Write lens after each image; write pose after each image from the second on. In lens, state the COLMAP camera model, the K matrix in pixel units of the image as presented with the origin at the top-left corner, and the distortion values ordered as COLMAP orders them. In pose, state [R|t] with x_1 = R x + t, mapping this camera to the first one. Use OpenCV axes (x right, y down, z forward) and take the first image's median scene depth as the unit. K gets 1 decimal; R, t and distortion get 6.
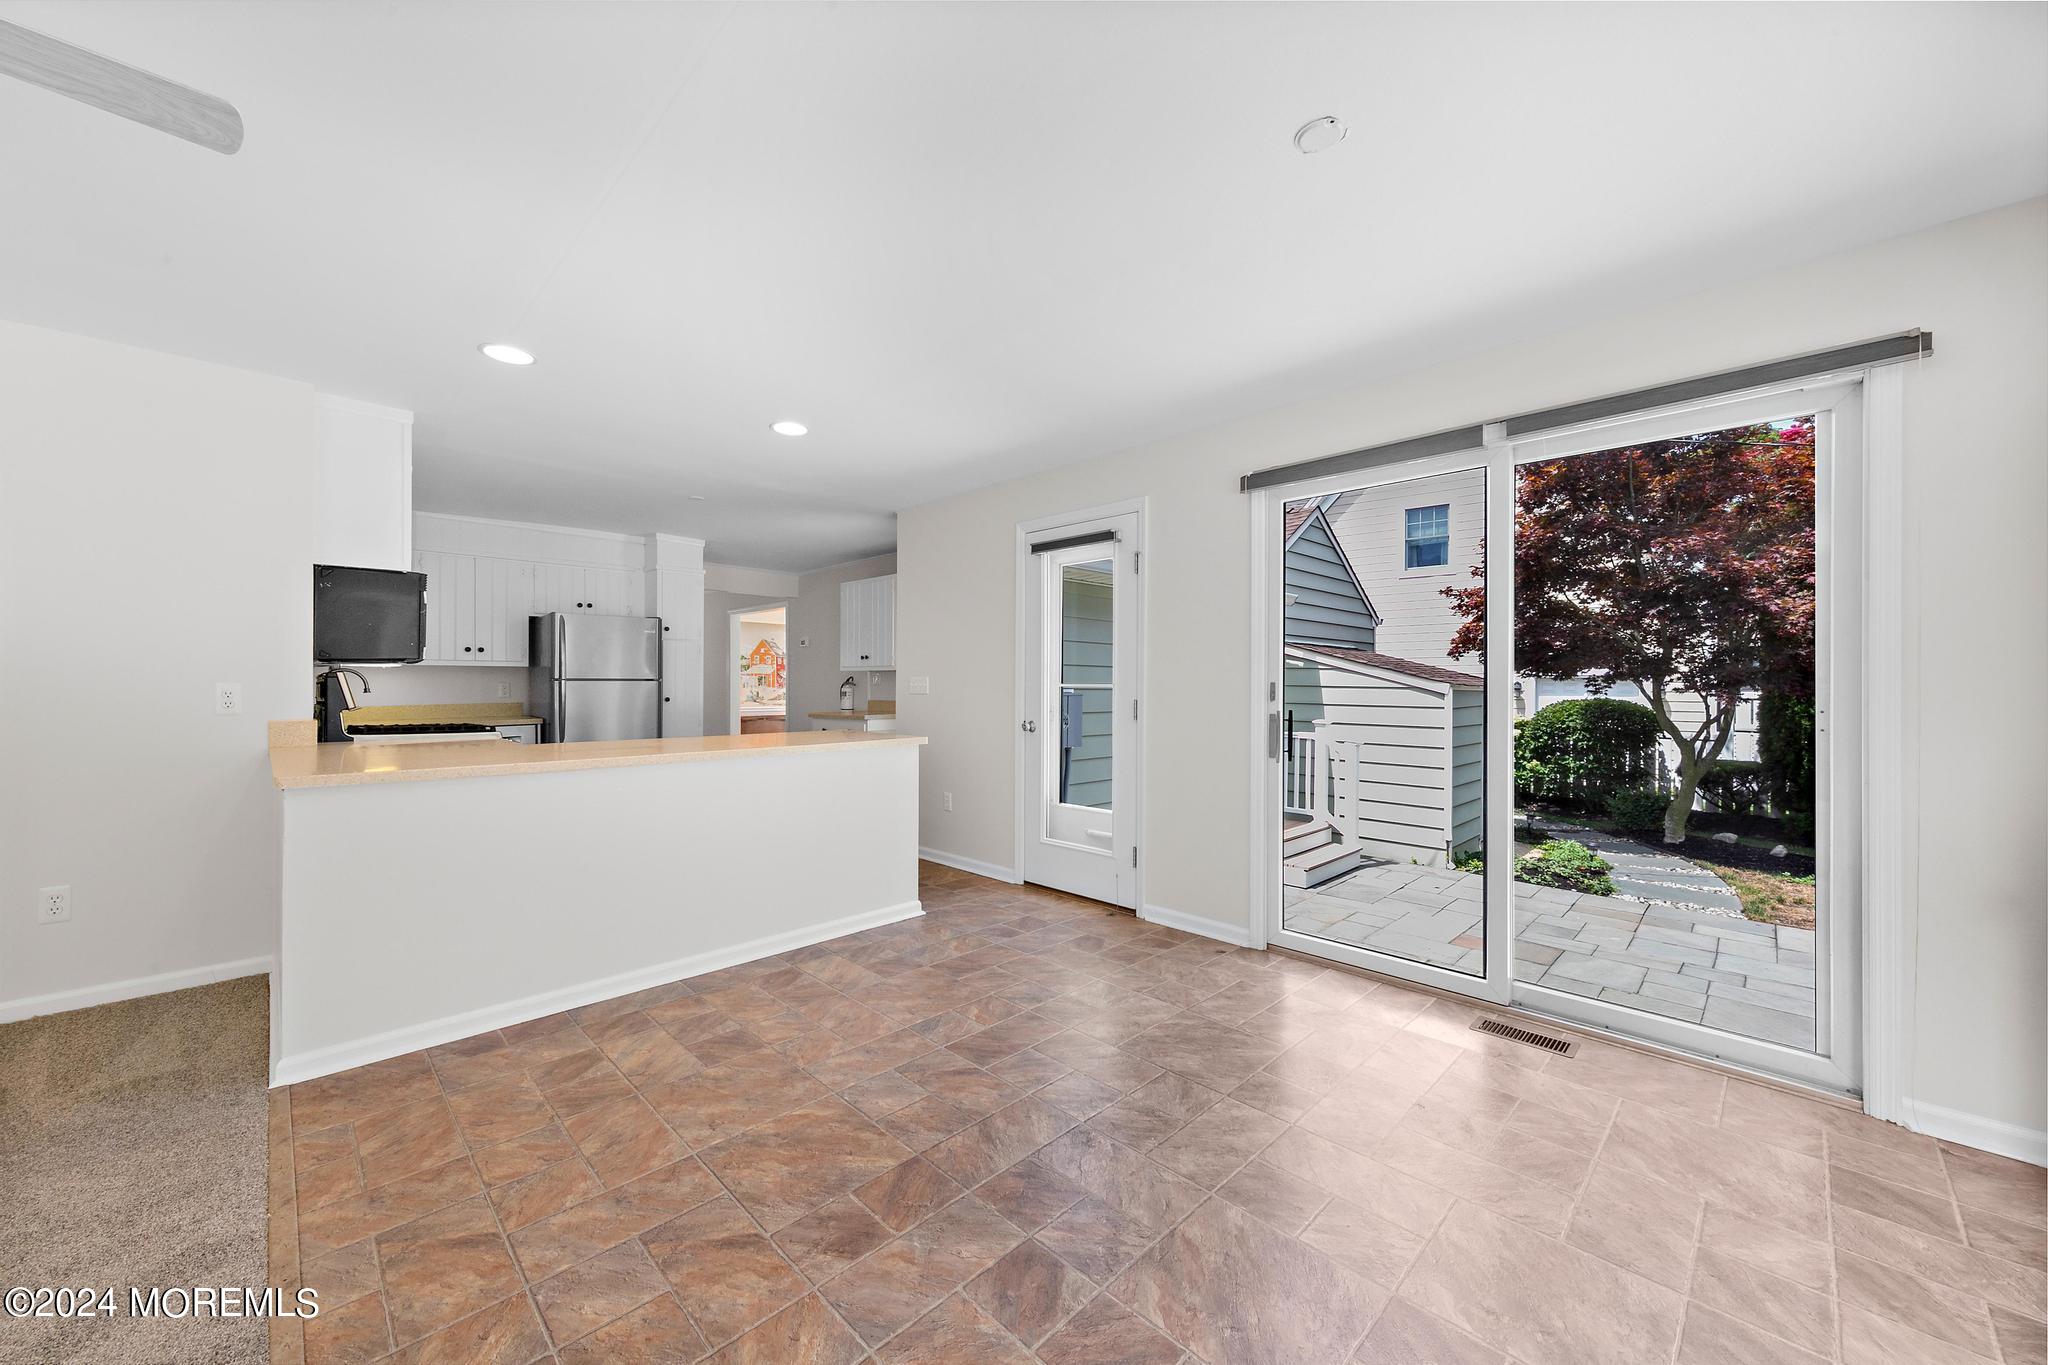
lens RADIAL K [[756.9, 0, 1025.1], [0, 756.9, 677.8], [0, 0, 1]] dist [0.006438, -0.001142]
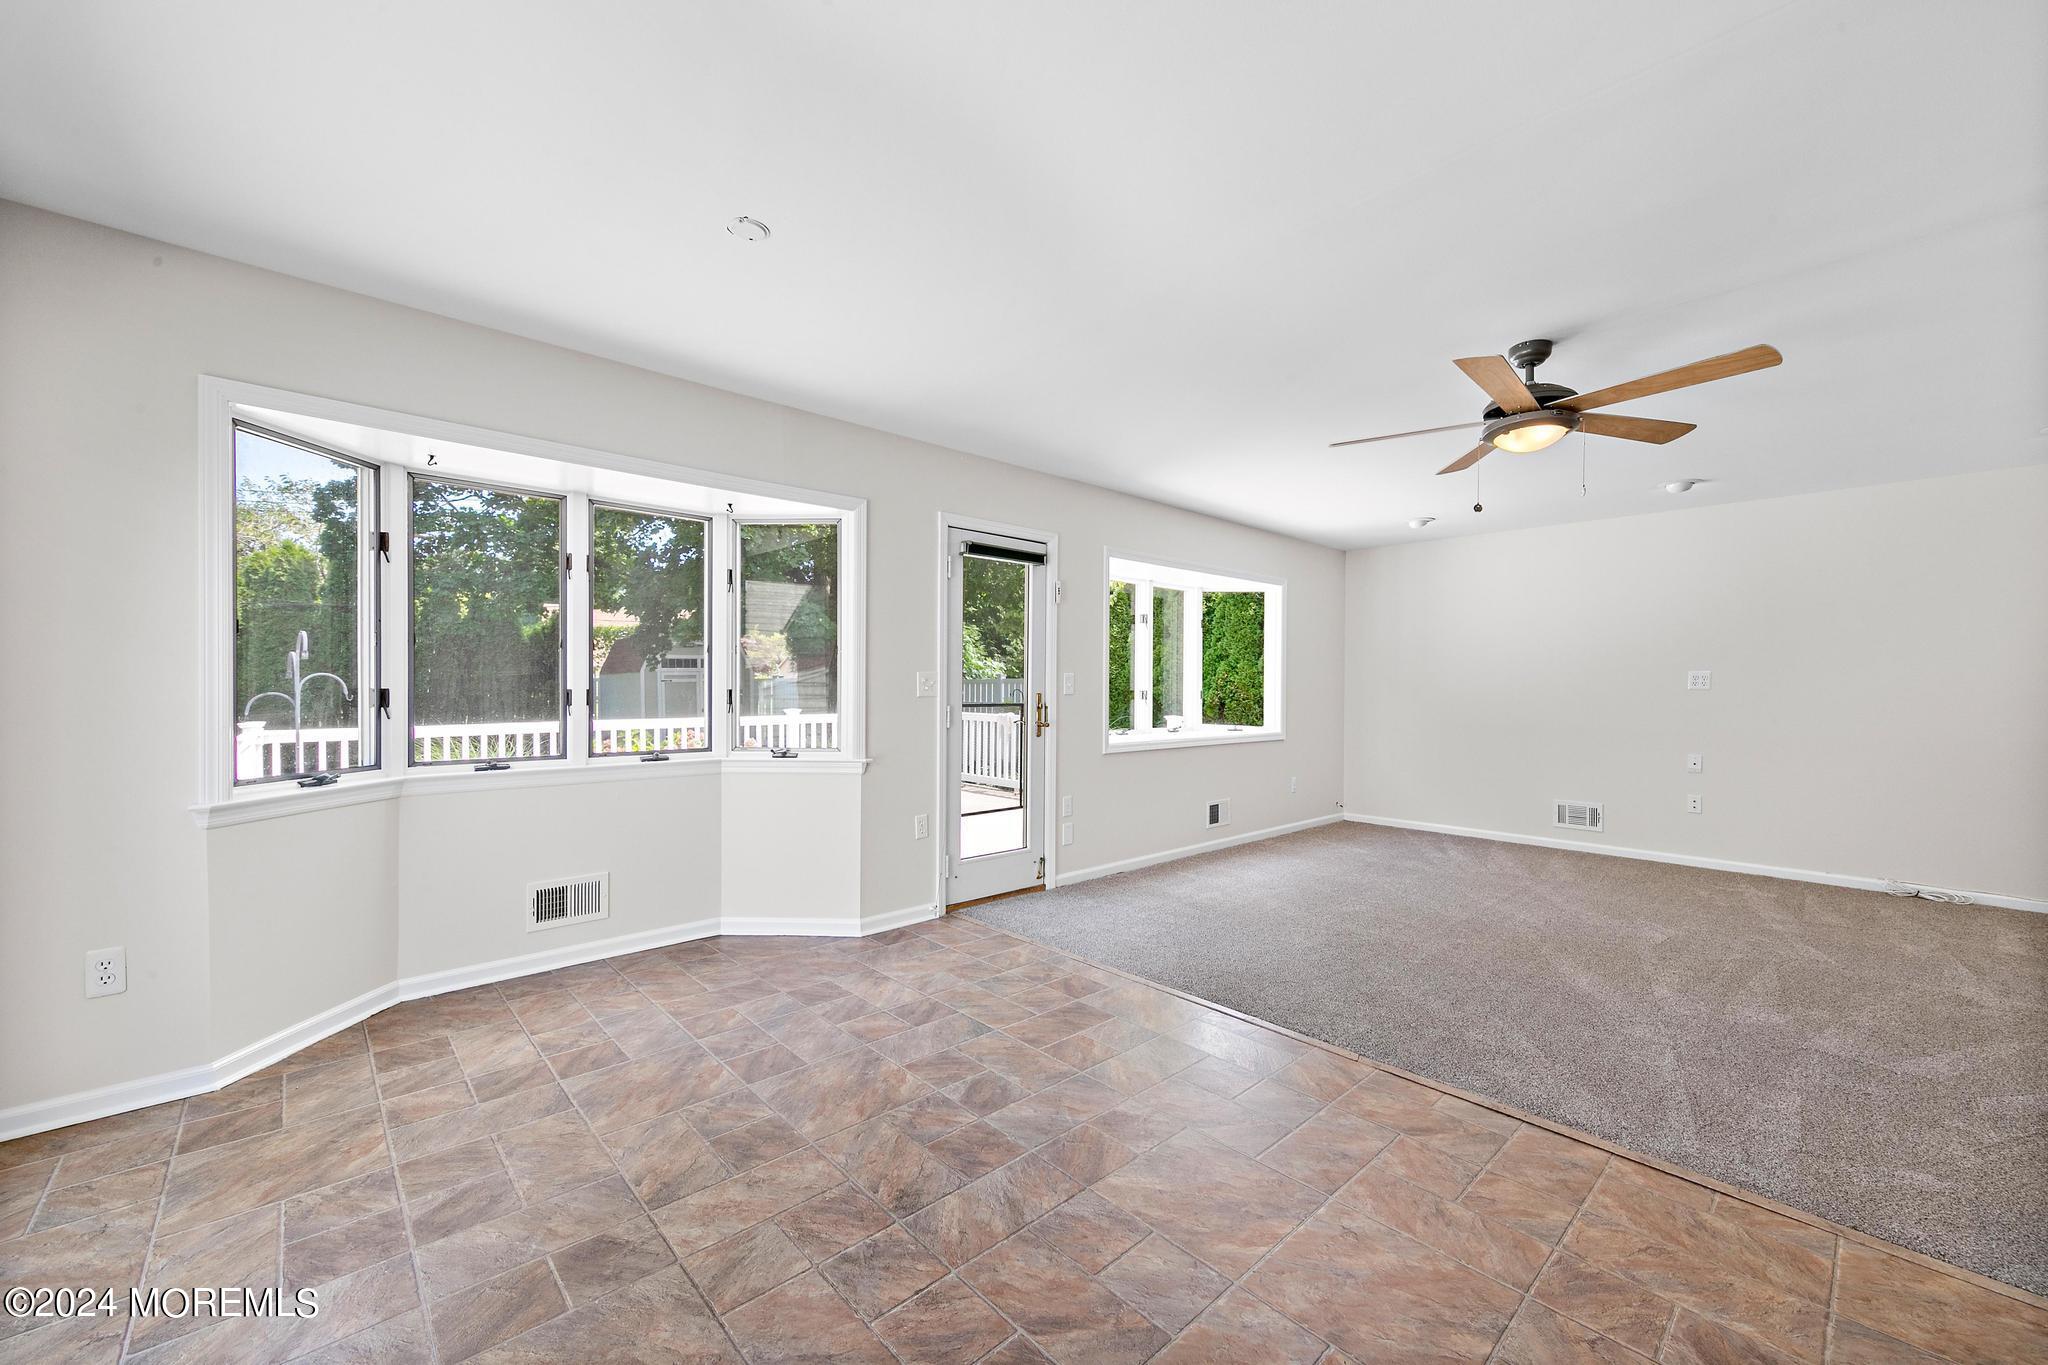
lens RADIAL K [[796.7, 0, 1038.2], [0, 796.7, 688.5], [0, 0, 1]] dist [0.002933, -0.000492]
pose [[-0.999712, -0.009227, 0.022176, -0.084941], [-0.009358, 0.999939, -0.005816, 0.014605], [-0.022121, -0.006022, -0.999737, 1.765421]]
